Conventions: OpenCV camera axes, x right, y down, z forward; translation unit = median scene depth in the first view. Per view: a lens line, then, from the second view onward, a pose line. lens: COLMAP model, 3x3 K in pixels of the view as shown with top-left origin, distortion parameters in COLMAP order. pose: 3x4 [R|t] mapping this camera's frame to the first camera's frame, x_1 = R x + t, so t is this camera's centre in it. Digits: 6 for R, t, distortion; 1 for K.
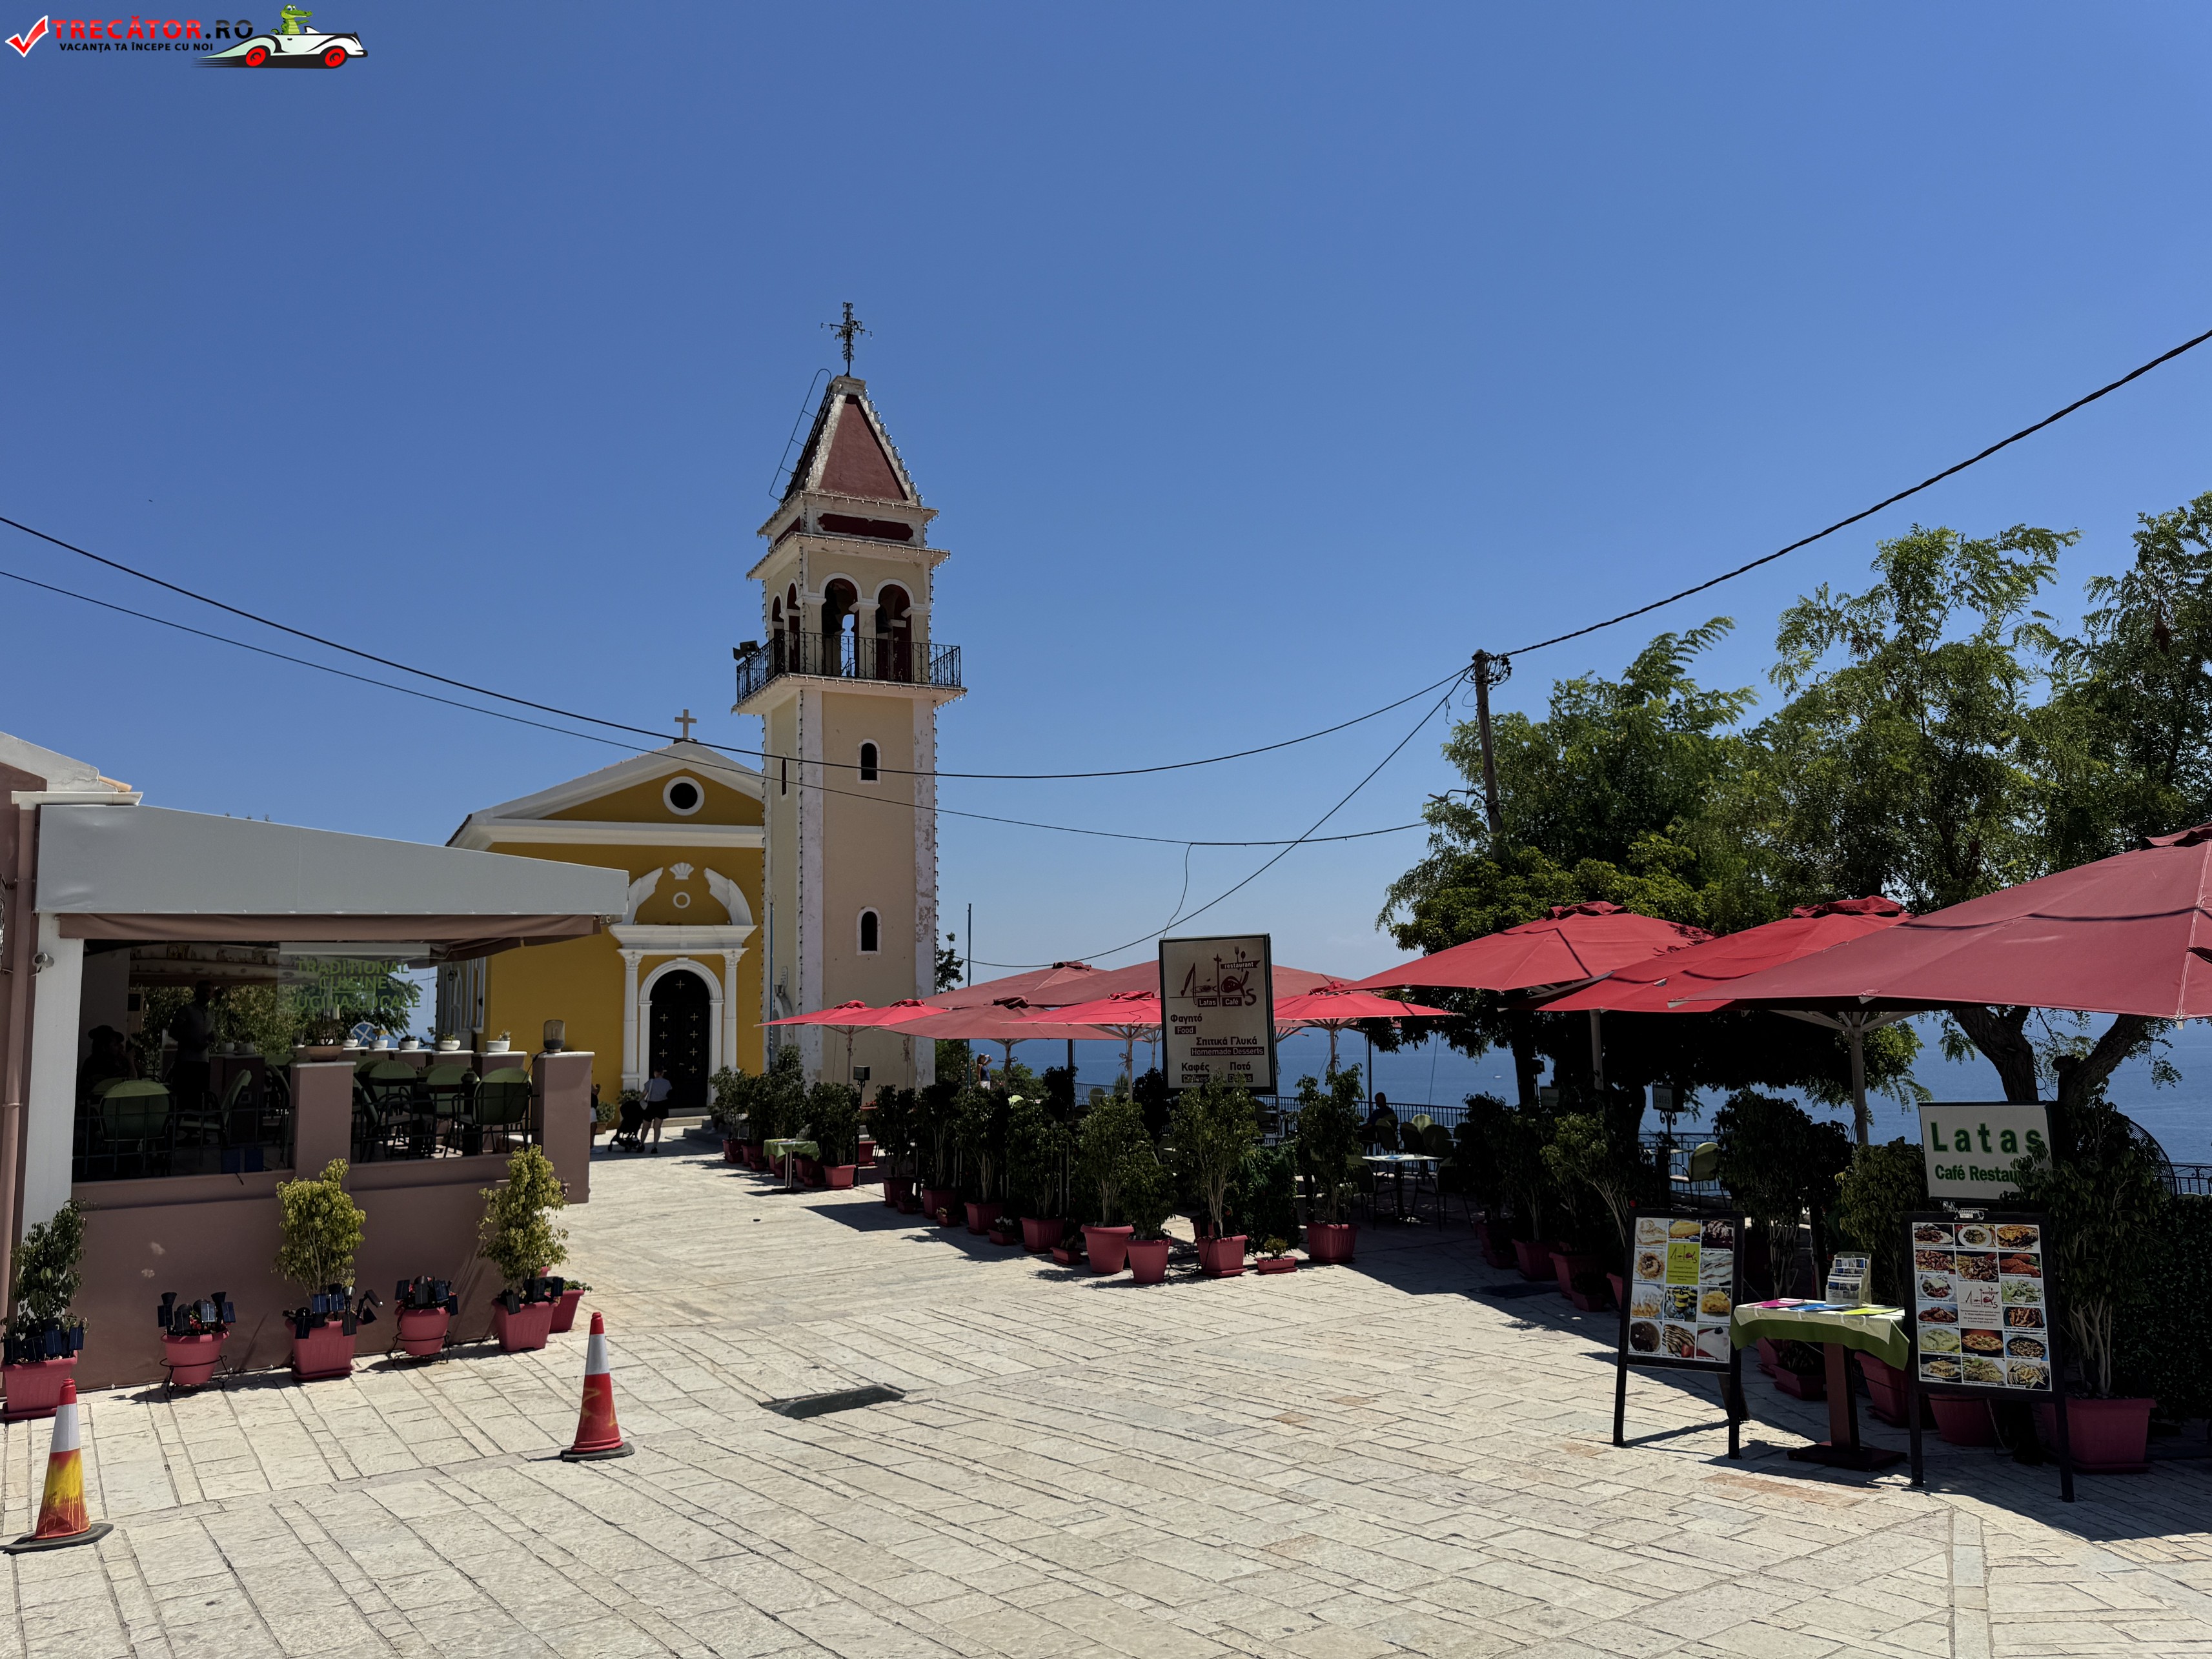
lens RADIAL K [[1529.7, 0, 1117.8], [0, 1529.7, 830.3], [0, 0, 1]] dist [0.153119, -0.245460]
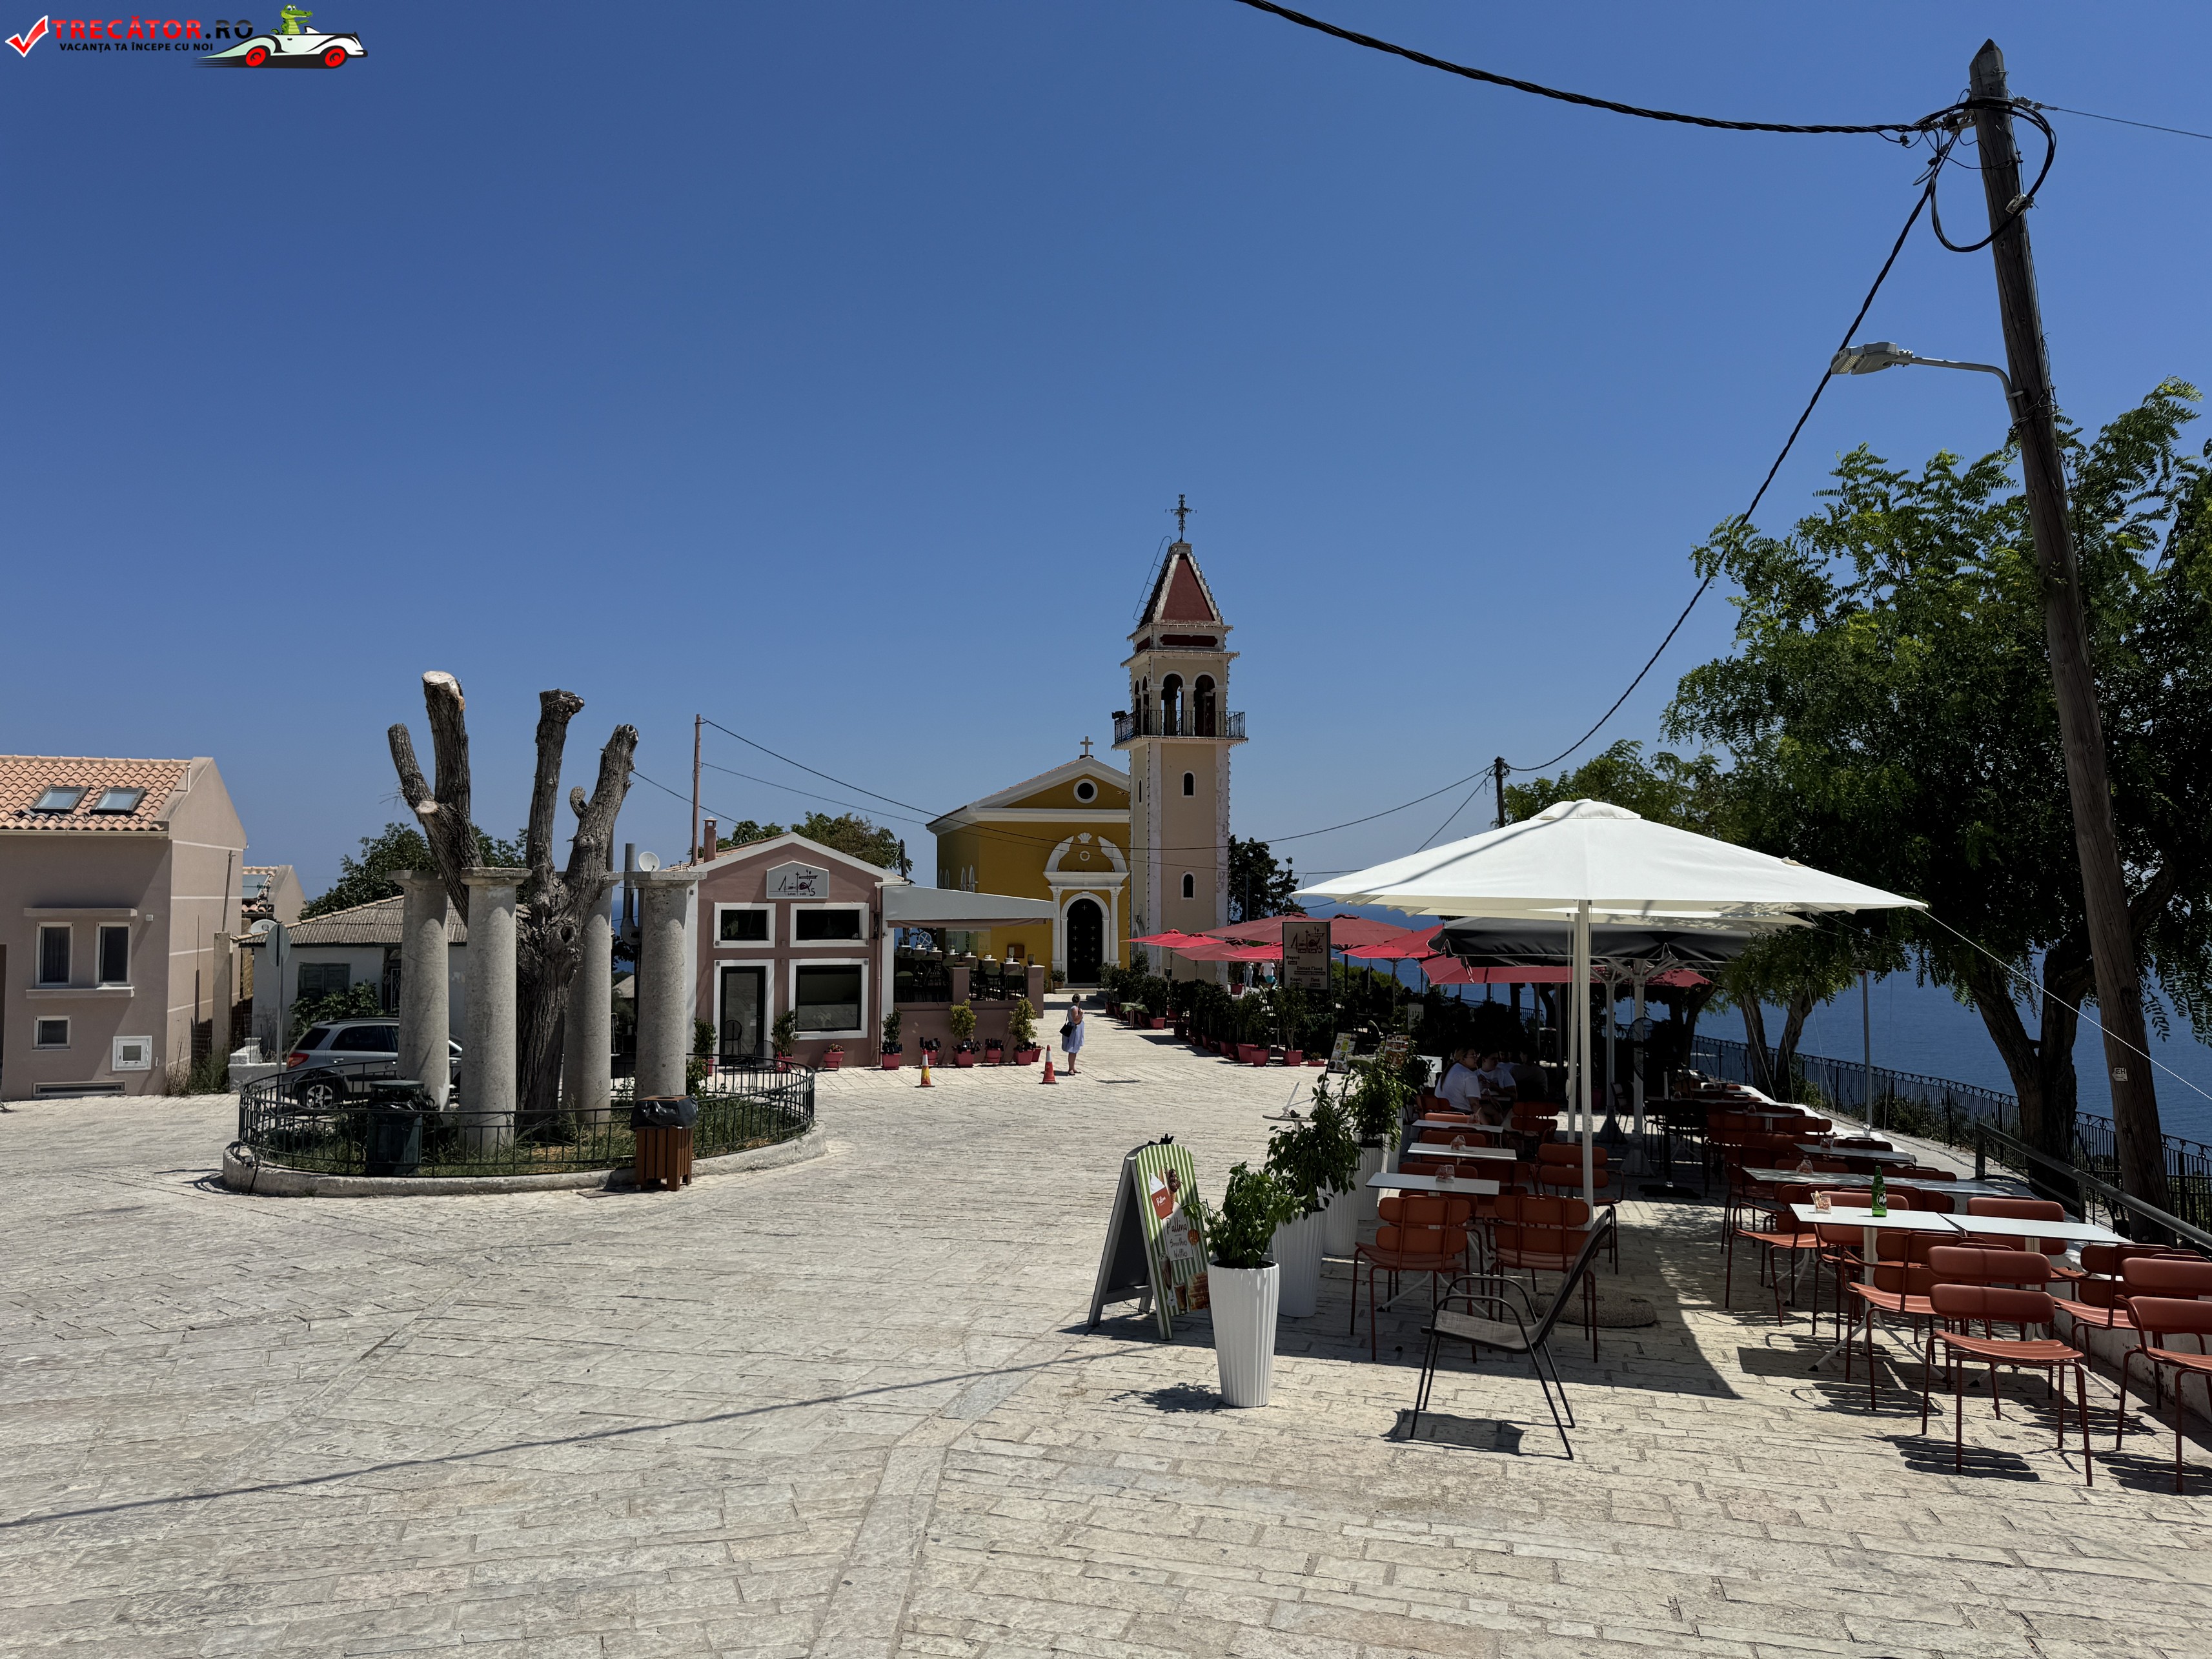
lens RADIAL K [[1531.0, 0, 1105.1], [0, 1531.0, 847.3], [0, 0, 1]] dist [0.106841, -0.150586]
pose [[0.963373, 0.018450, -0.267531, 0.195735], [0.004813, 0.996280, 0.086042, -0.119601], [0.268123, -0.084178, 0.959700, -0.623017]]
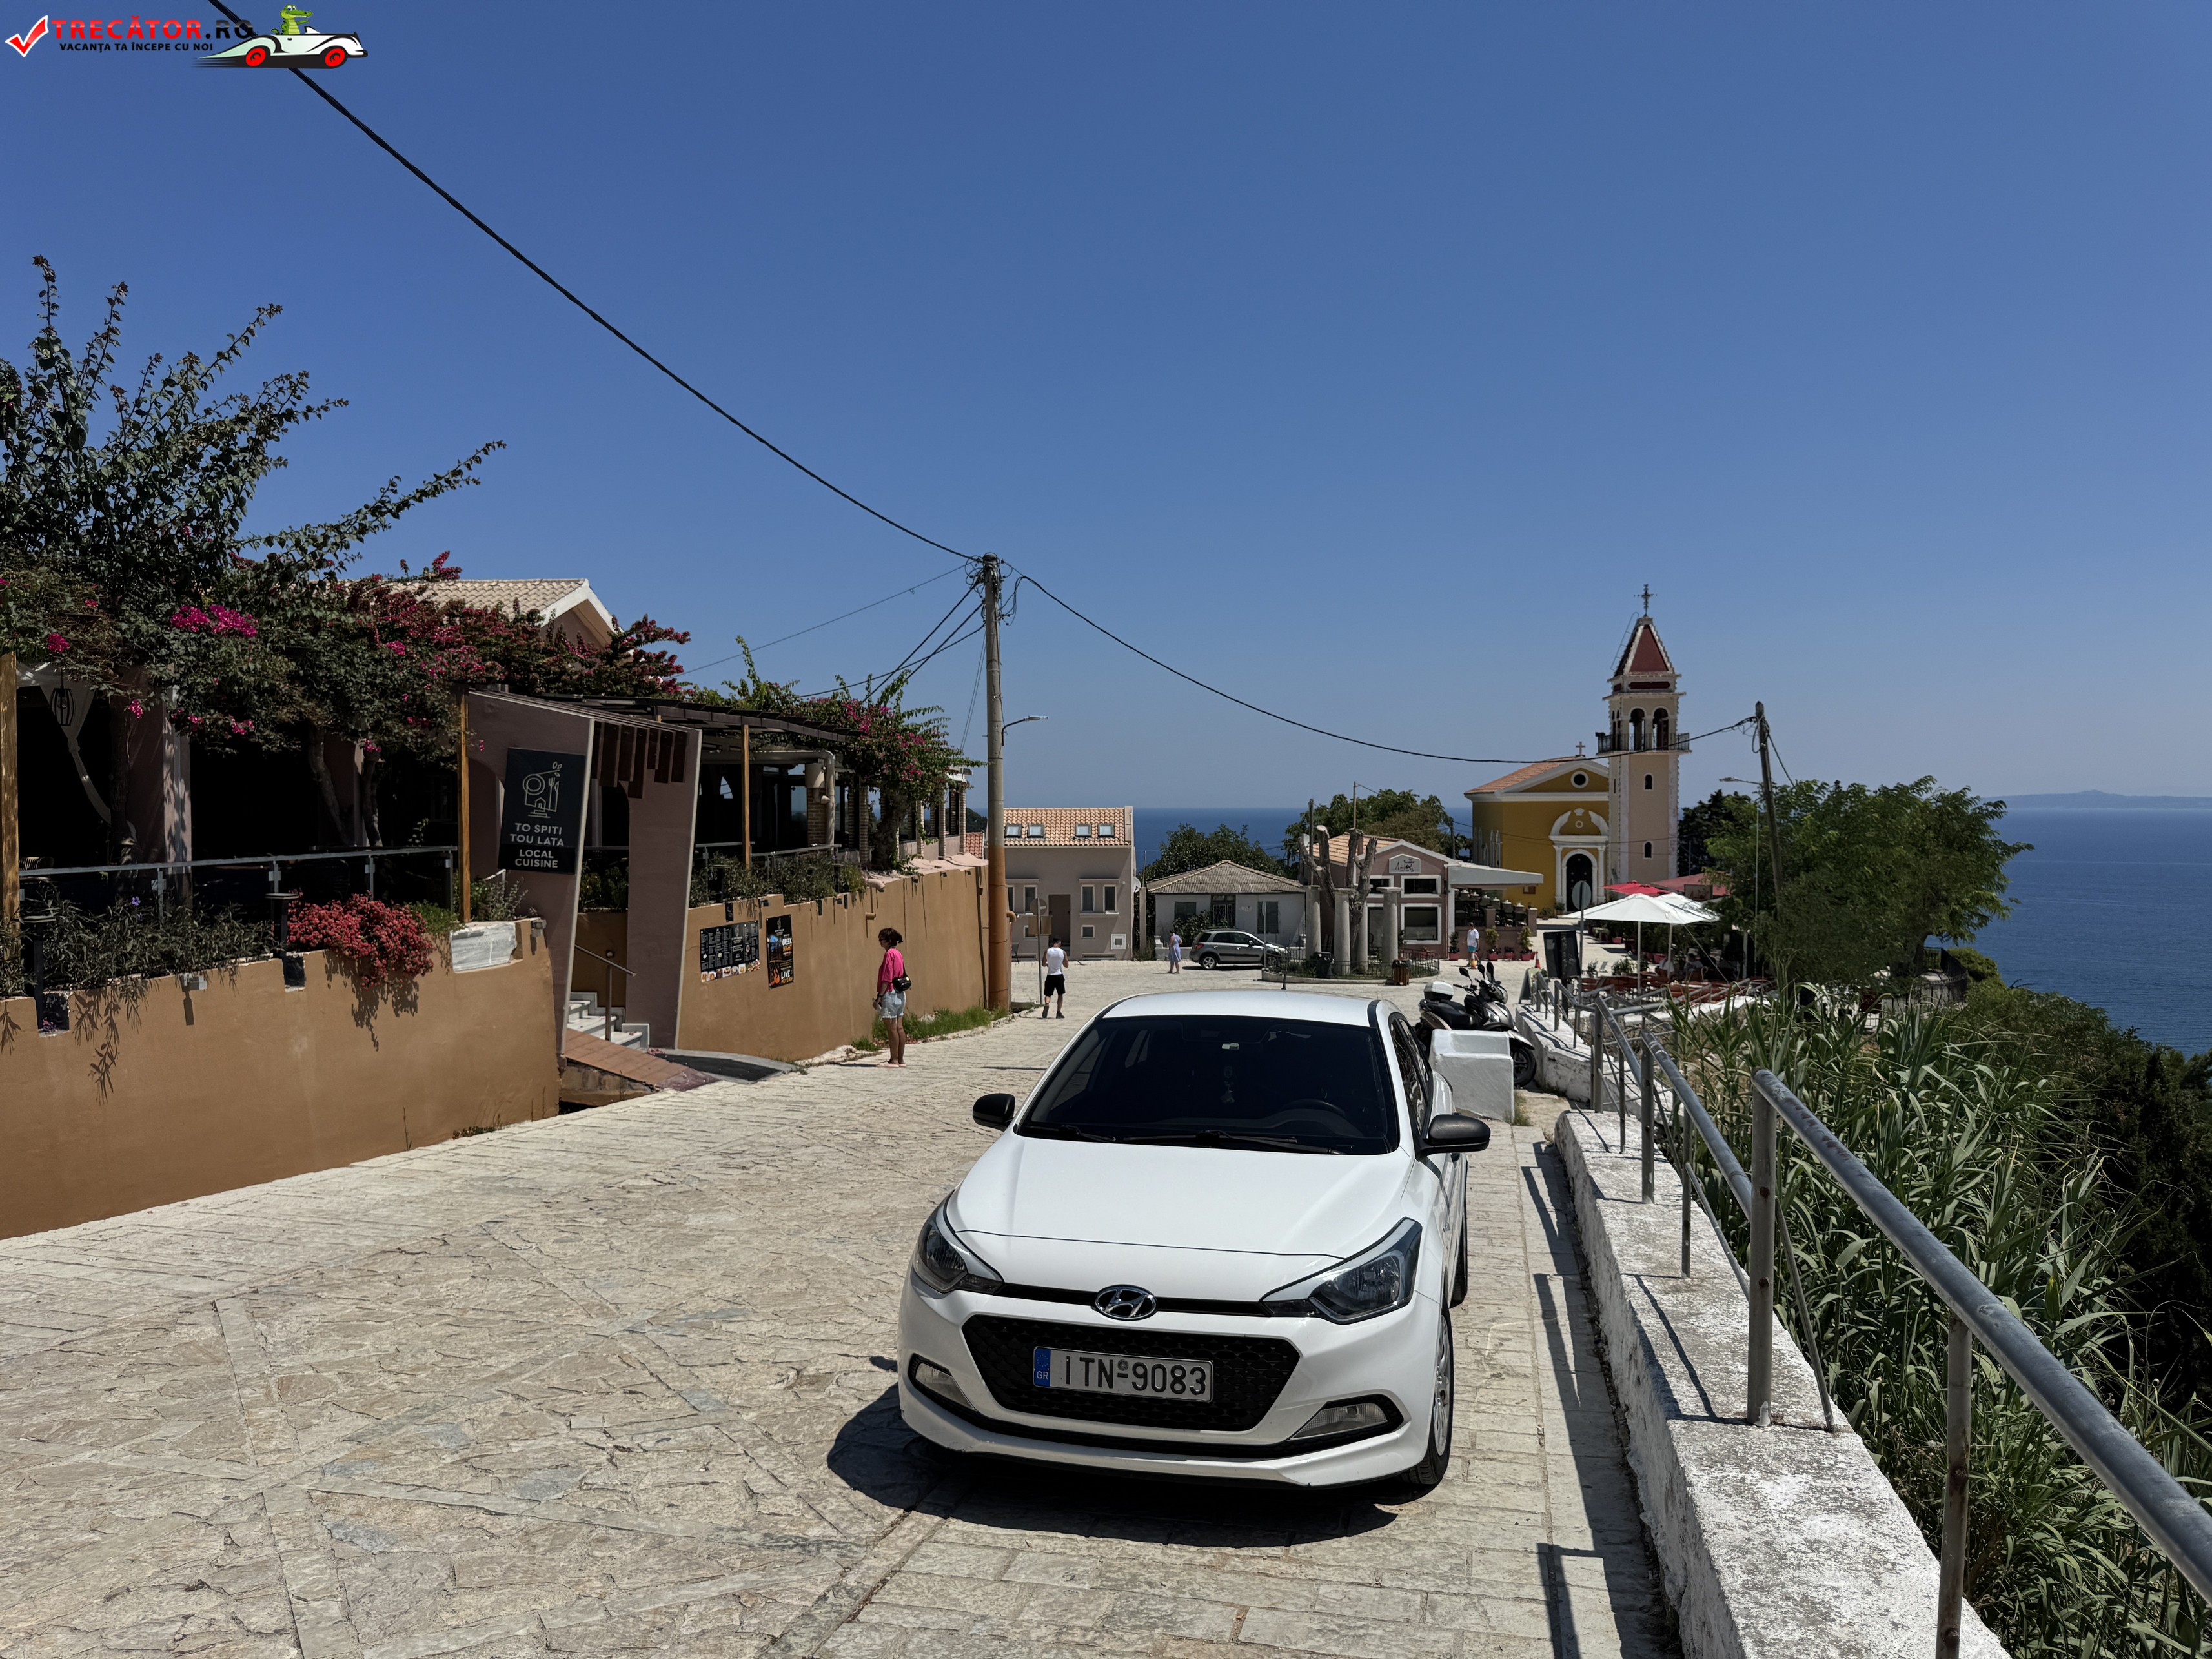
lens RADIAL K [[1531.0, 0, 1105.1], [0, 1531.0, 847.3], [0, 0, 1]] dist [0.106841, -0.150586]
pose [[0.819731, 0.037198, -0.571539, 0.552676], [0.050271, 0.989365, 0.136492, -0.326016], [0.570538, -0.140618, 0.809143, -1.545655]]
